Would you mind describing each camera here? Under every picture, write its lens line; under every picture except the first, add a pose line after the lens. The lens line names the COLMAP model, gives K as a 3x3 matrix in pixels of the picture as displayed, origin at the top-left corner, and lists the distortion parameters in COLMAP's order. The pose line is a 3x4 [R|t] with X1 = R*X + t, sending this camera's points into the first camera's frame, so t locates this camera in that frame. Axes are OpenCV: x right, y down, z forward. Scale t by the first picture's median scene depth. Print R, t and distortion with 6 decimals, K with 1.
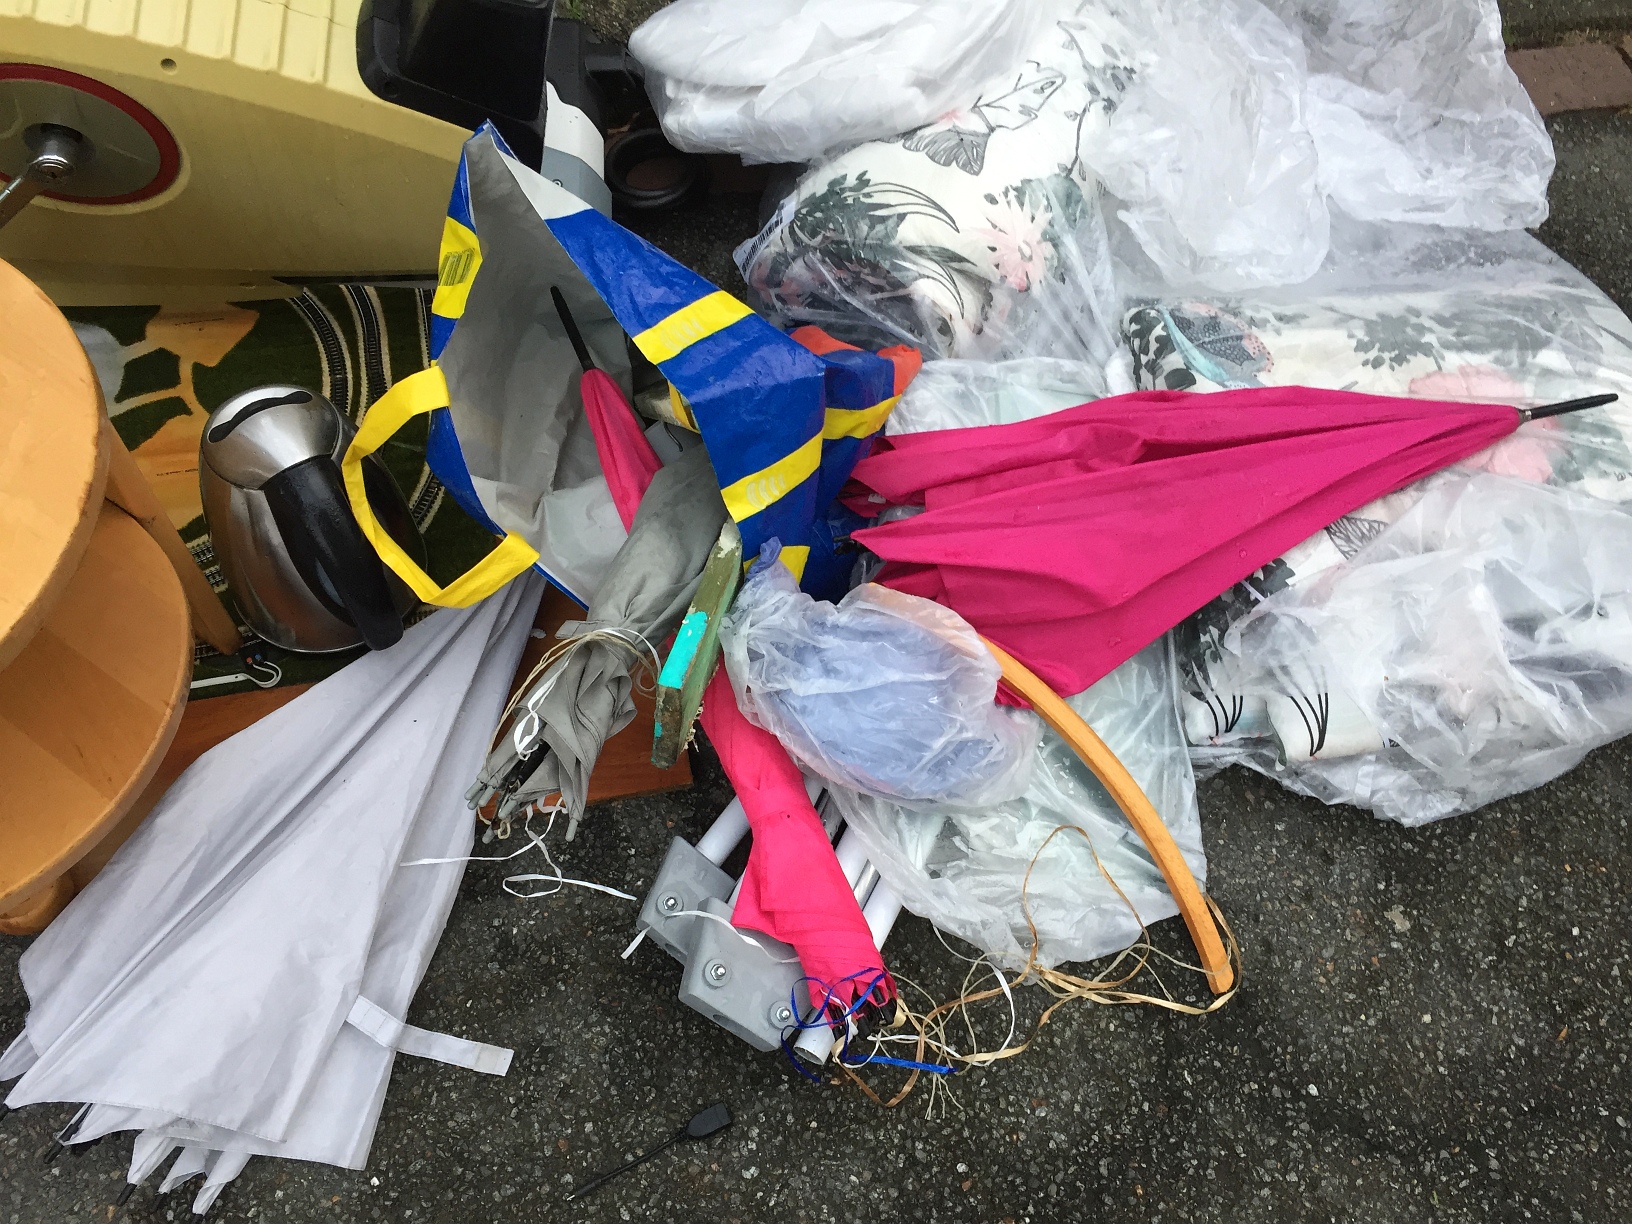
lens RADIAL K [[1373.5, 0, 815.5], [0, 1373.5, 606.3], [0, 0, 1]] dist [0.034862, -0.083944]
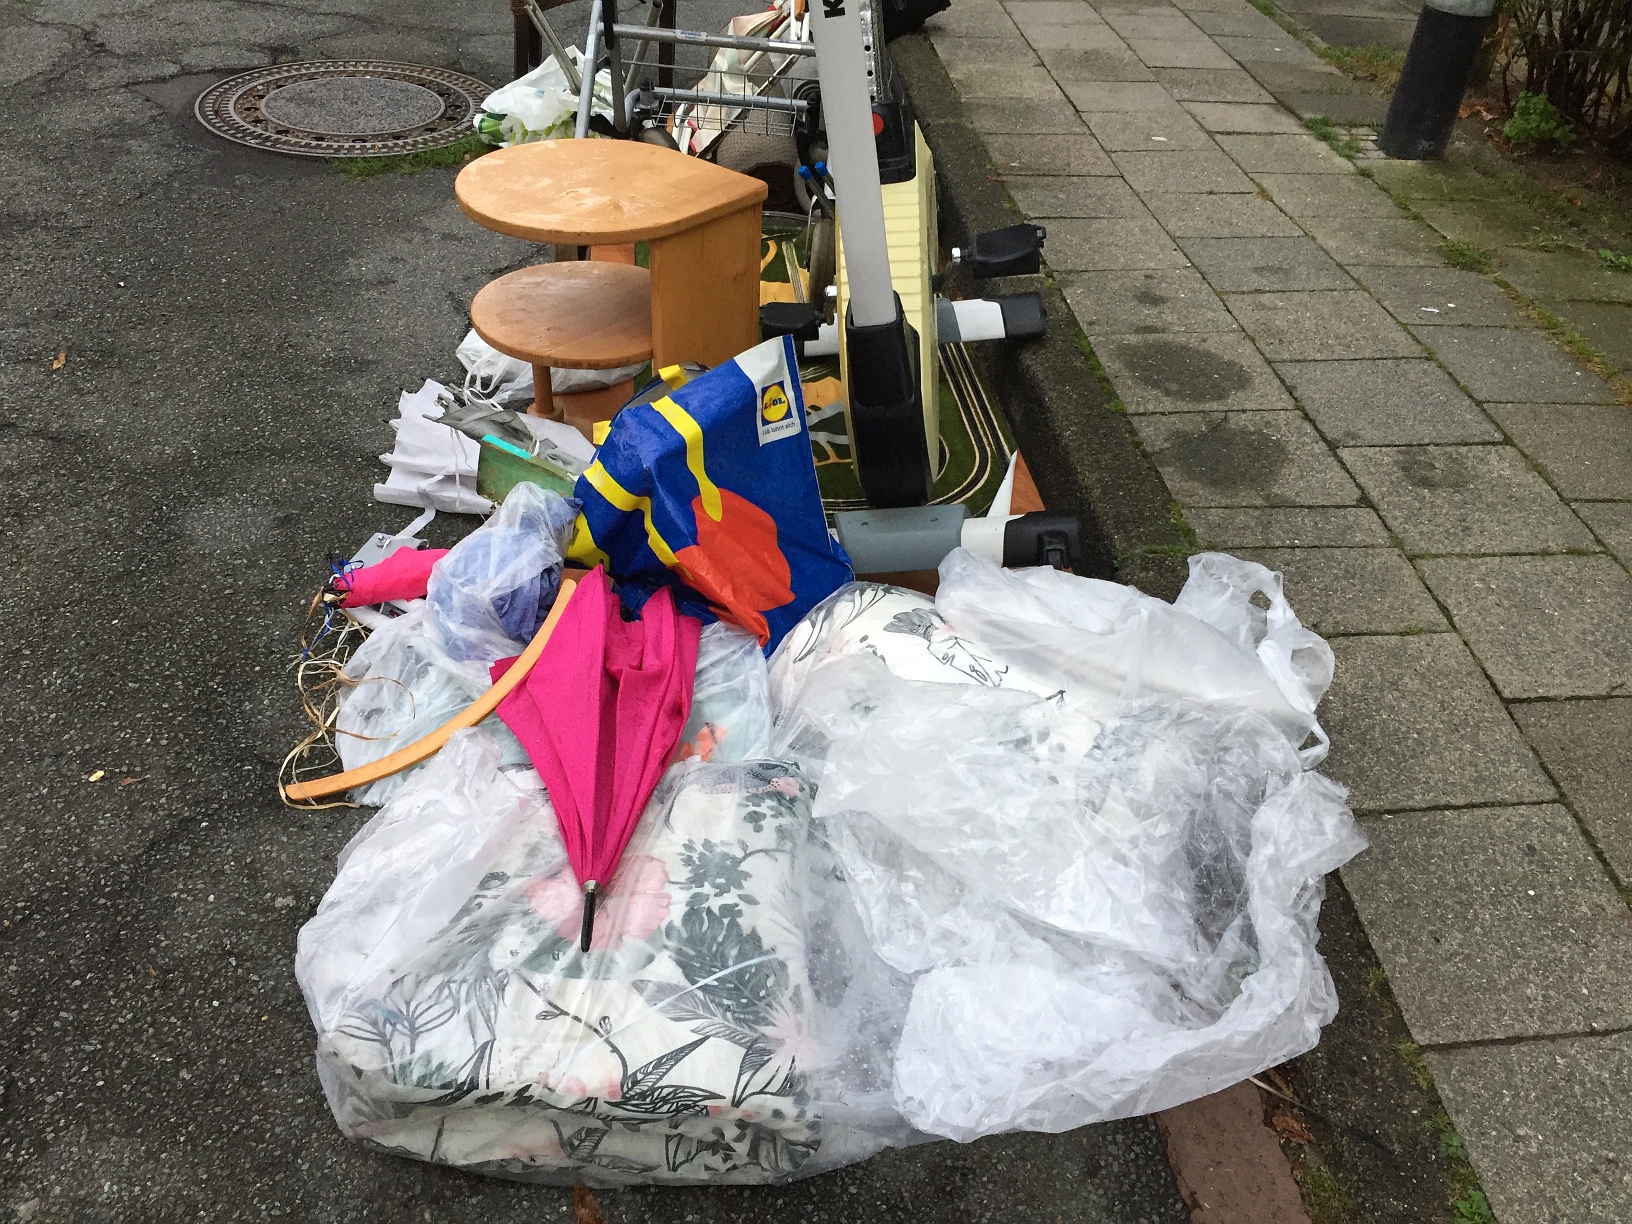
lens RADIAL K [[1373.5, 0, 812.2], [0, 1373.5, 607.1], [0, 0, 1]] dist [0.034862, -0.083944]
pose [[-0.099692, 0.547901, -0.830582, 1.318269], [-0.893941, 0.317253, 0.316575, -0.739636], [0.436956, 0.774051, 0.458164, 0.387537]]
